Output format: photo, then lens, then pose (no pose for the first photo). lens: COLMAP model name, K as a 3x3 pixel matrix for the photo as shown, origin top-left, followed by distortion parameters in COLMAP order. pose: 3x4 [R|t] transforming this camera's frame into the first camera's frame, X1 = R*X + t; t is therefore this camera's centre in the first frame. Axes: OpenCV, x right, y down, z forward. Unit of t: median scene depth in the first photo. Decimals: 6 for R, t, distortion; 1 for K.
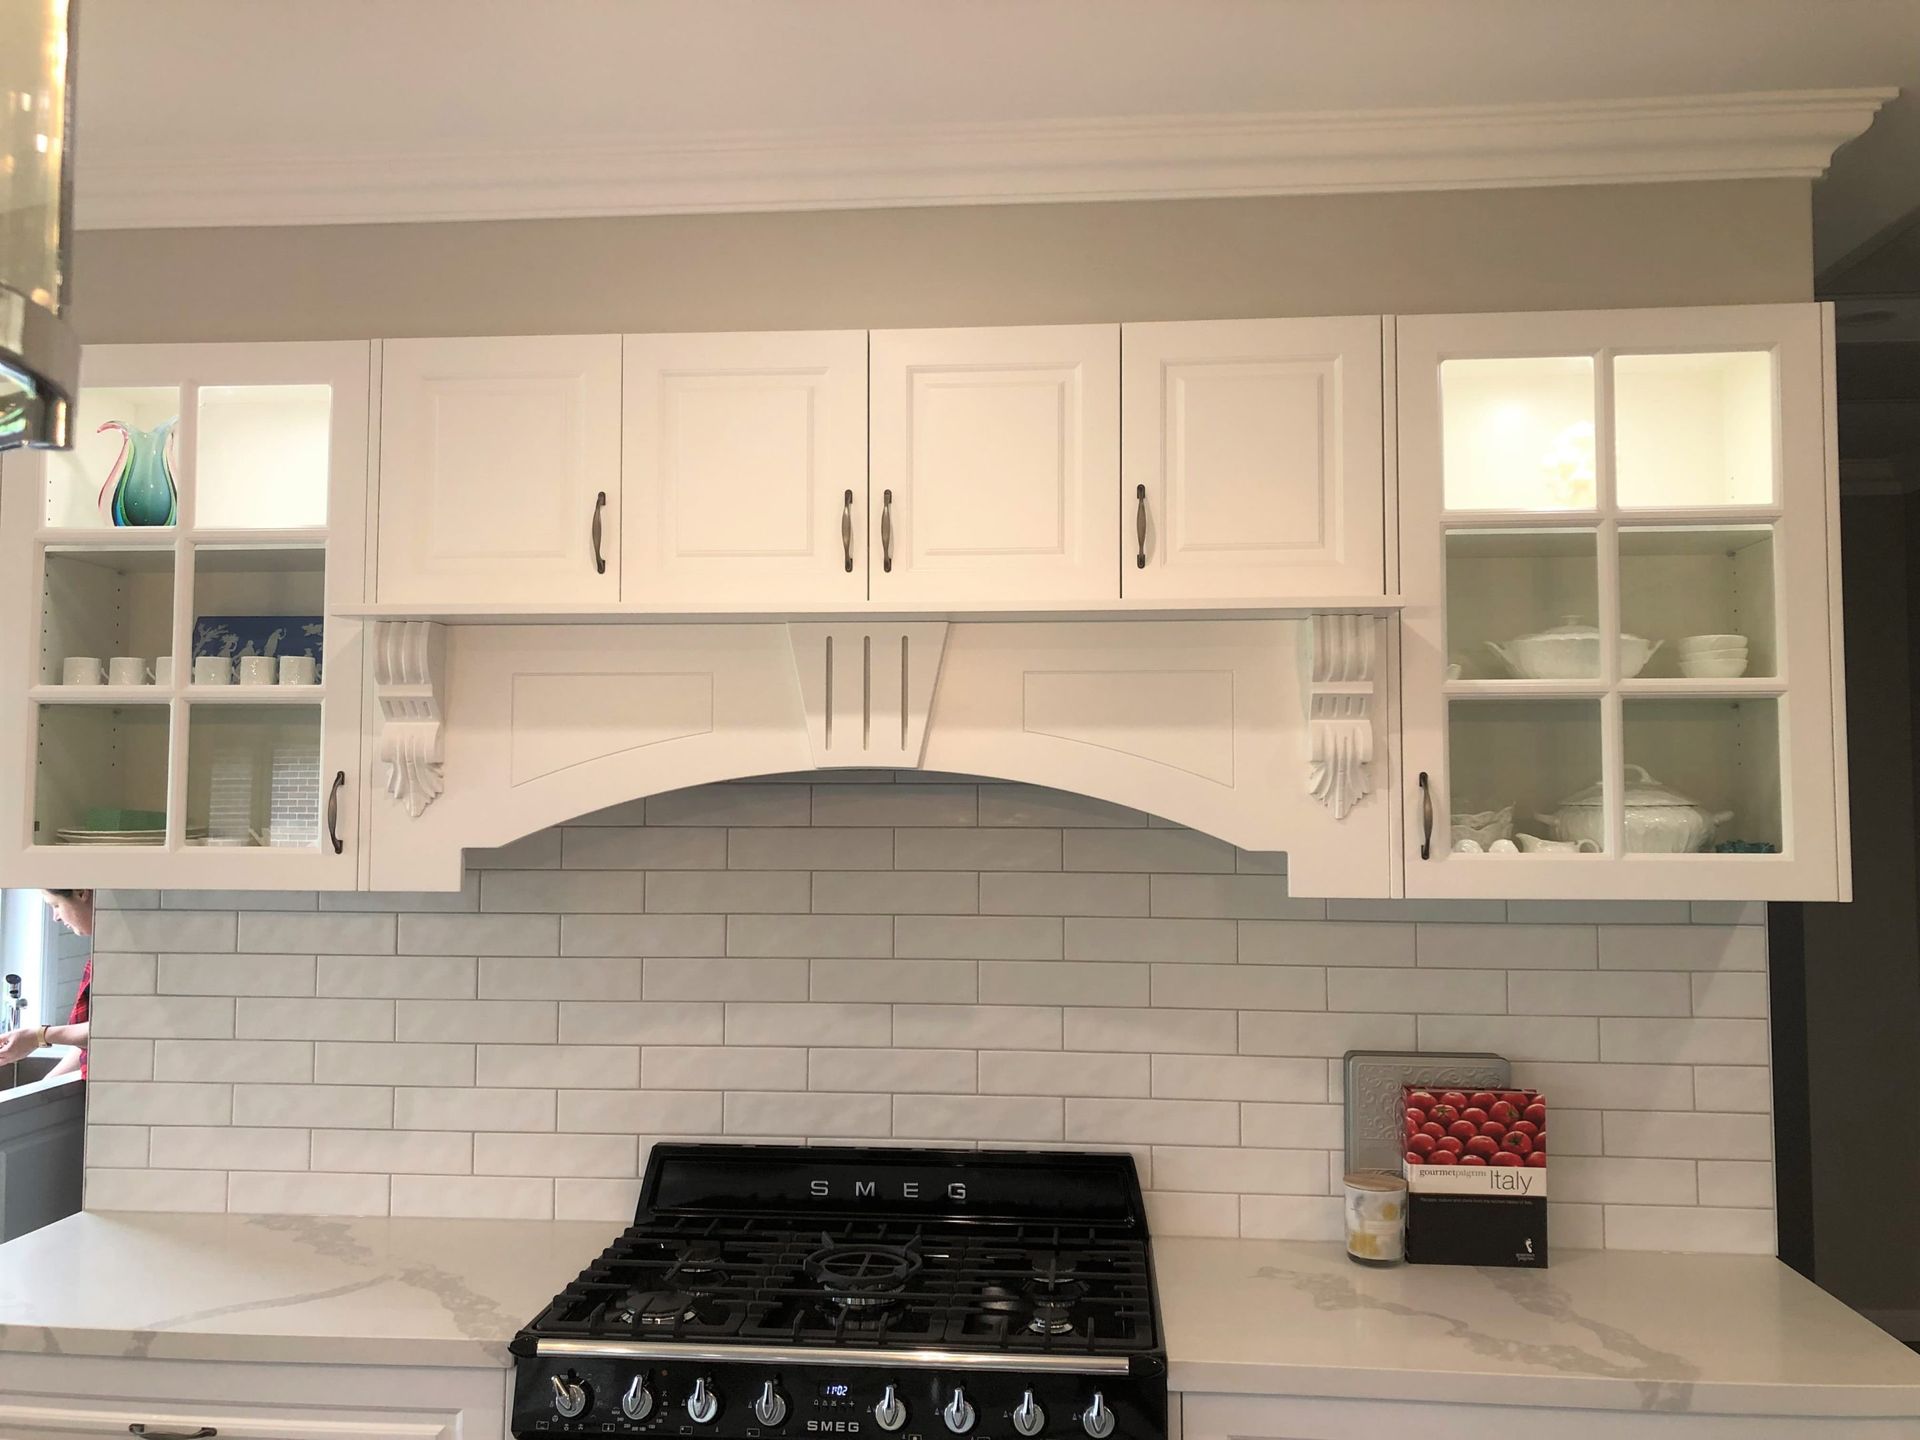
lens RADIAL K [[1573.9, 0, 956.2], [0, 1573.9, 663.3], [0, 0, 1]] dist [0.007606, 0.002780]
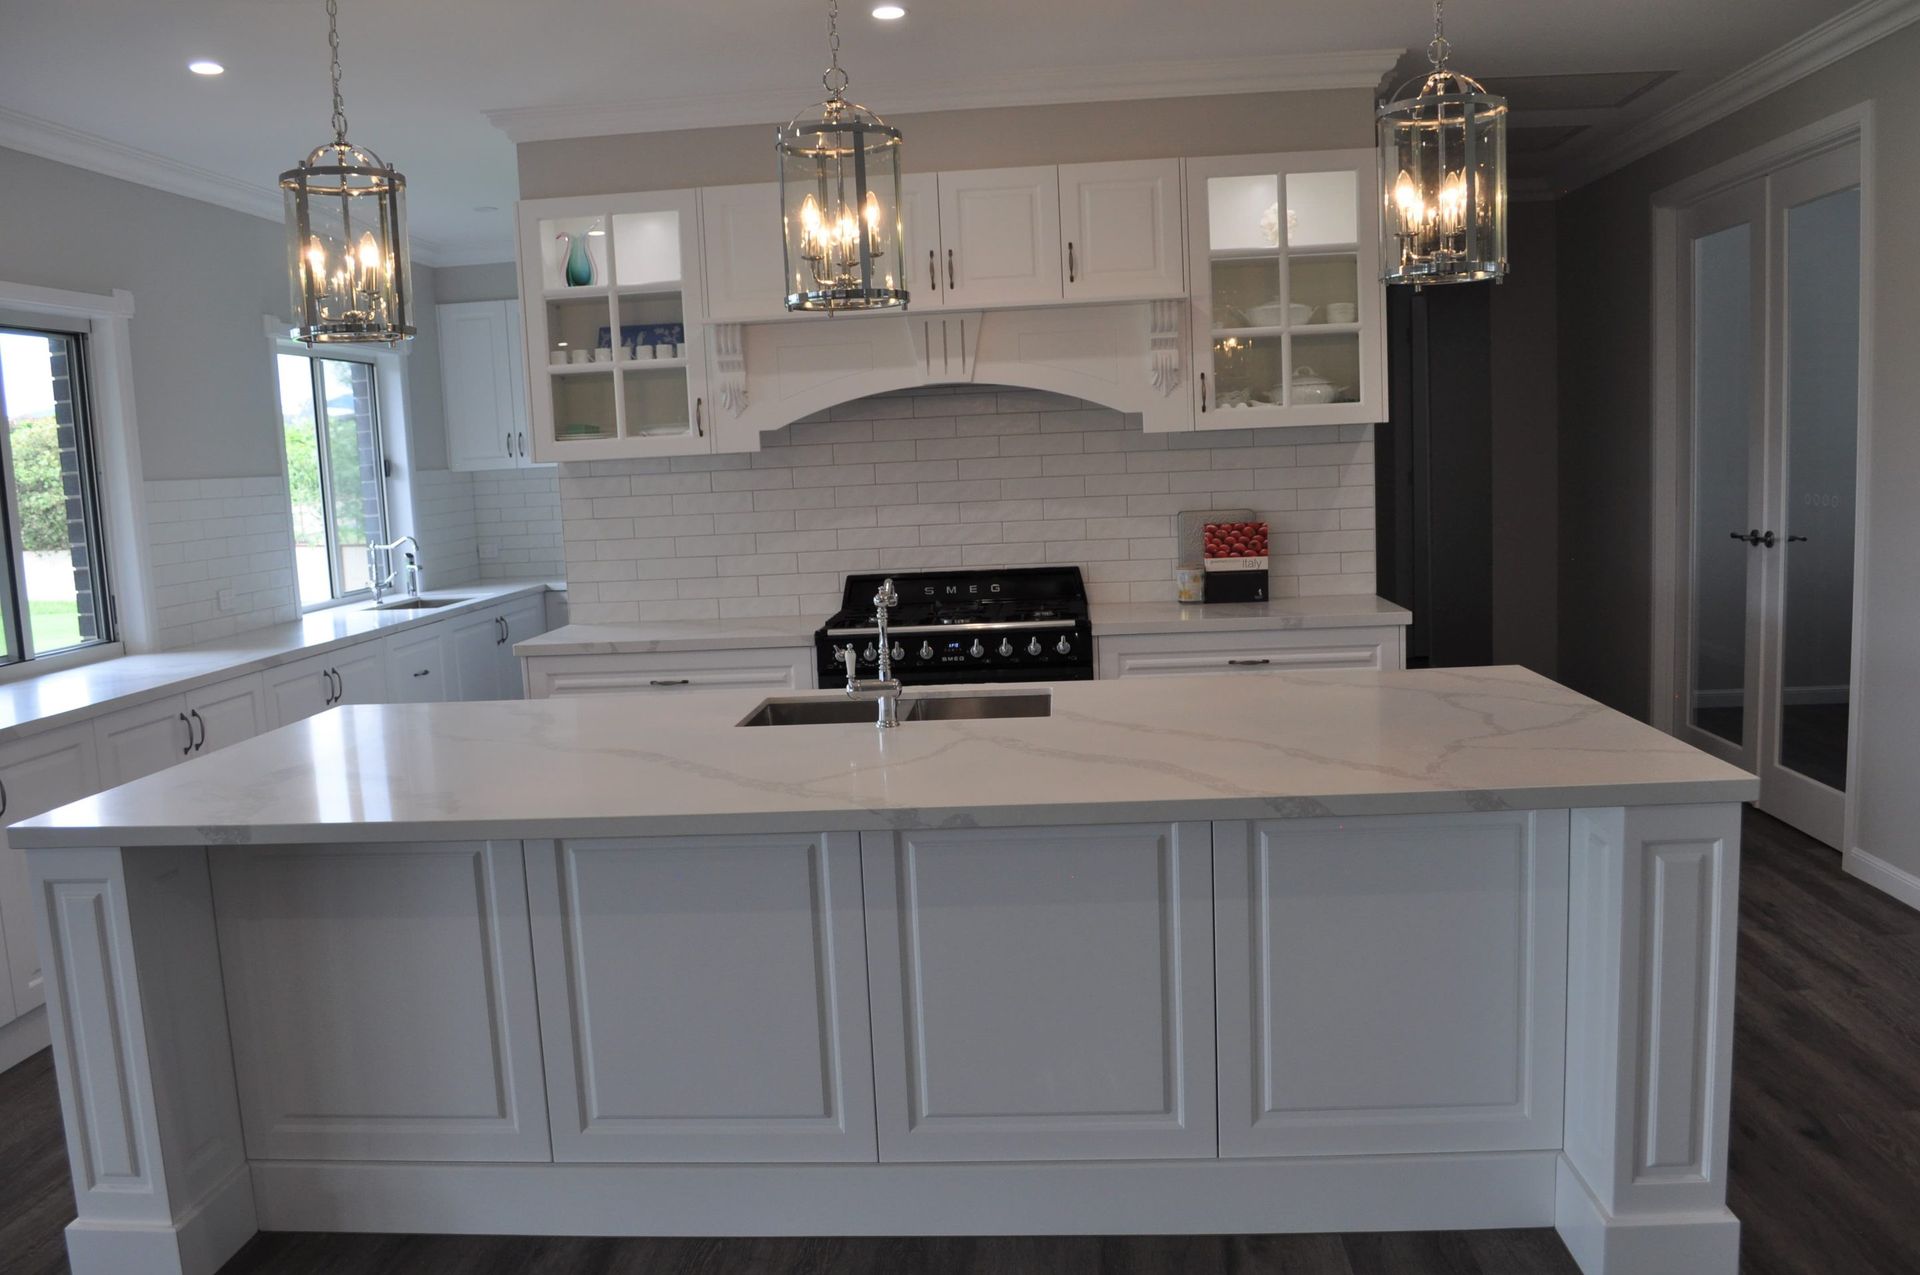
lens RADIAL K [[1494.4, 0, 960.0], [0, 1494.4, 637.5], [0, 0, 1]] dist [-0.078937, -0.001007]
pose [[0.998660, -0.050519, 0.011215, -0.079019], [0.047171, 0.977801, 0.204157, -0.008584], [-0.021280, -0.203354, 0.978874, -1.045943]]
